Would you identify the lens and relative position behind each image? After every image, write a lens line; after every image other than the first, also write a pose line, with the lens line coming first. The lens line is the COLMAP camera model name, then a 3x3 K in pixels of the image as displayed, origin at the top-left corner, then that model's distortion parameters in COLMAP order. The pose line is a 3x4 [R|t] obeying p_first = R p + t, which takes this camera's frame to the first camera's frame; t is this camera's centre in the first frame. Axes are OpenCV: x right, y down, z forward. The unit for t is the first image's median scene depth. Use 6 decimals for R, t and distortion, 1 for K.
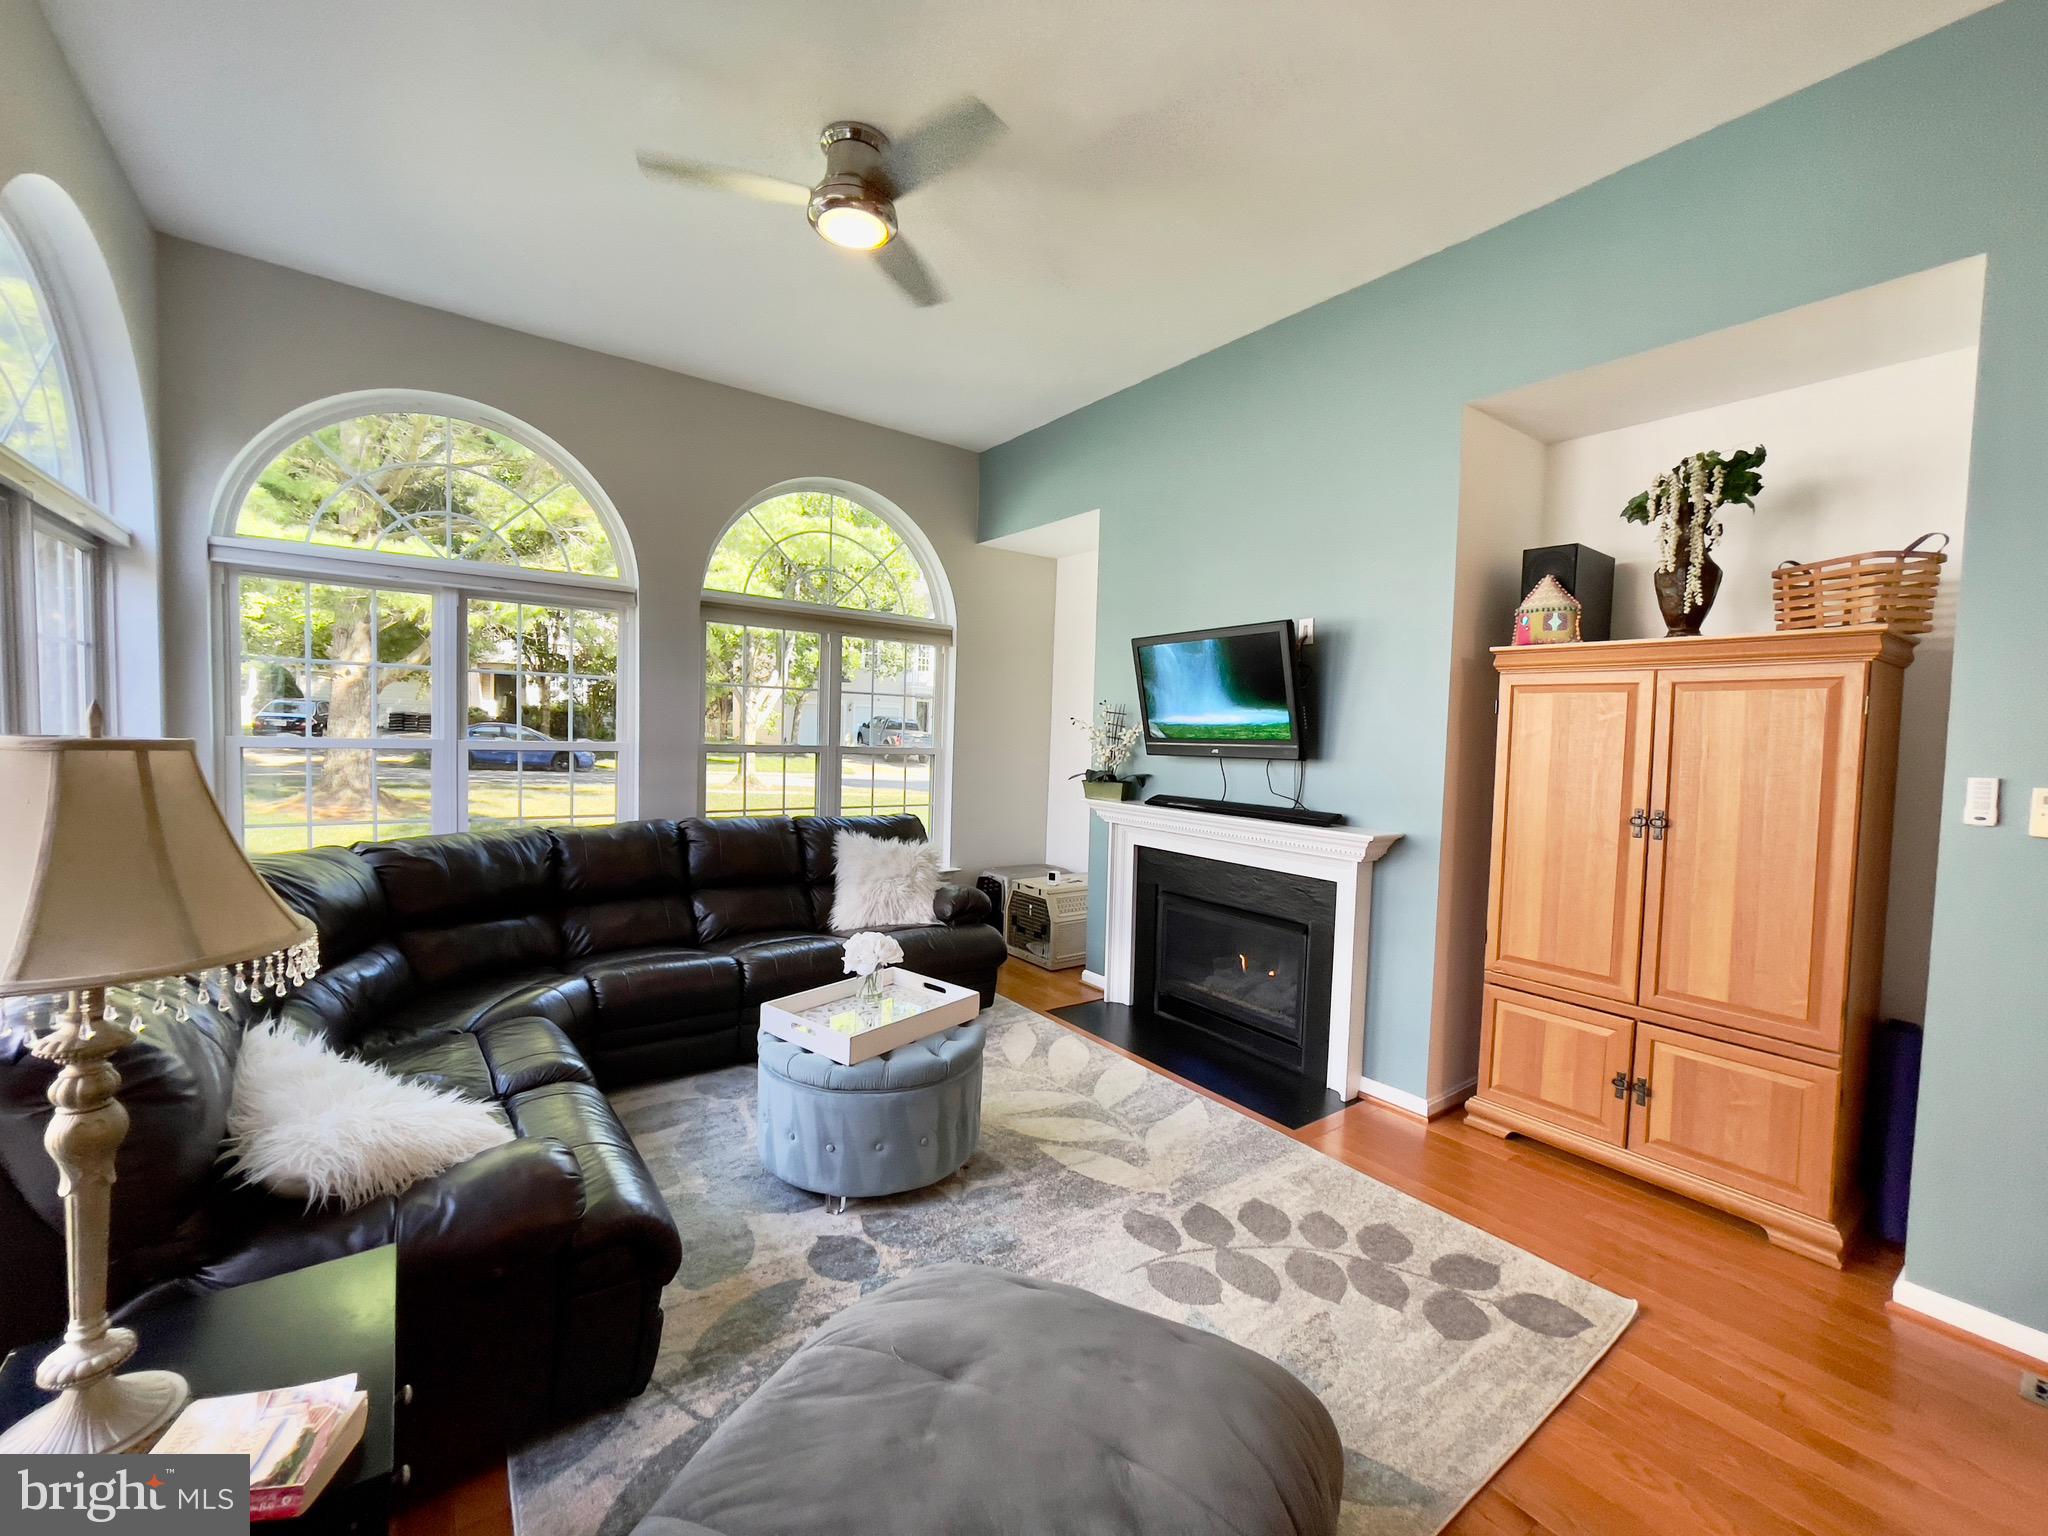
lens RADIAL K [[831.9, 0, 1021.4], [0, 831.9, 772.8], [0, 0, 1]] dist [-0.007579, 0.000491]
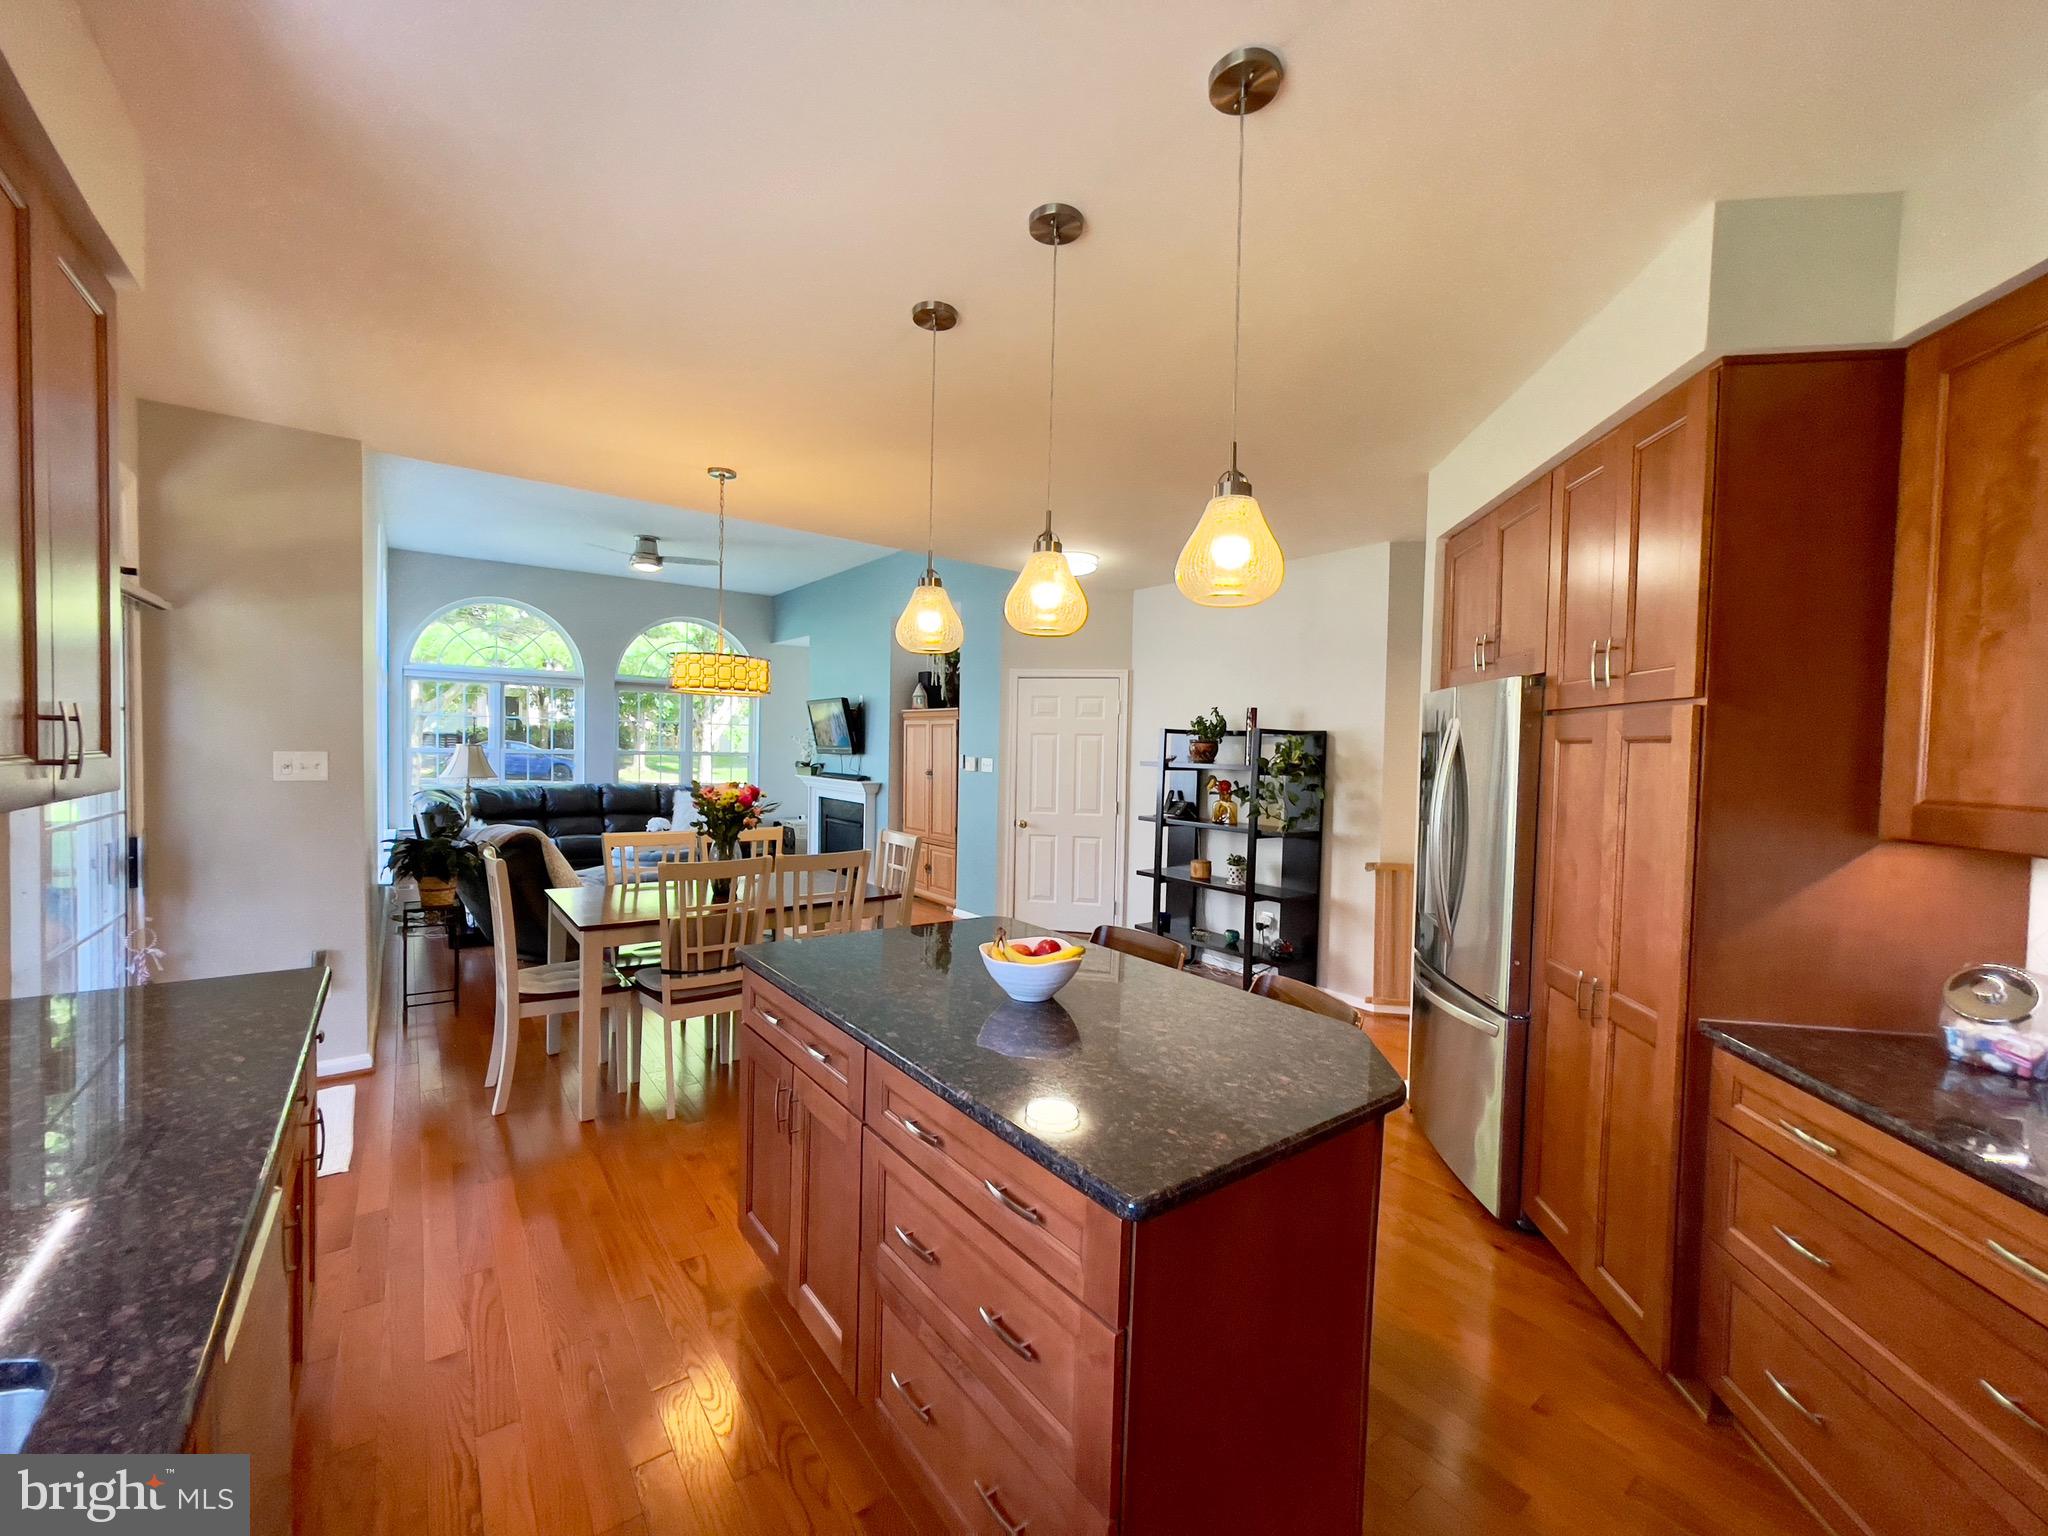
lens RADIAL K [[831.9, 0, 1036.0], [0, 831.9, 771.4], [0, 0, 1]] dist [-0.007579, 0.000491]
pose [[0.999879, -0.008826, 0.012847, 0.909580], [0.009044, 0.999813, -0.017069, 0.088184], [-0.012694, 0.017184, 0.999772, -1.549350]]
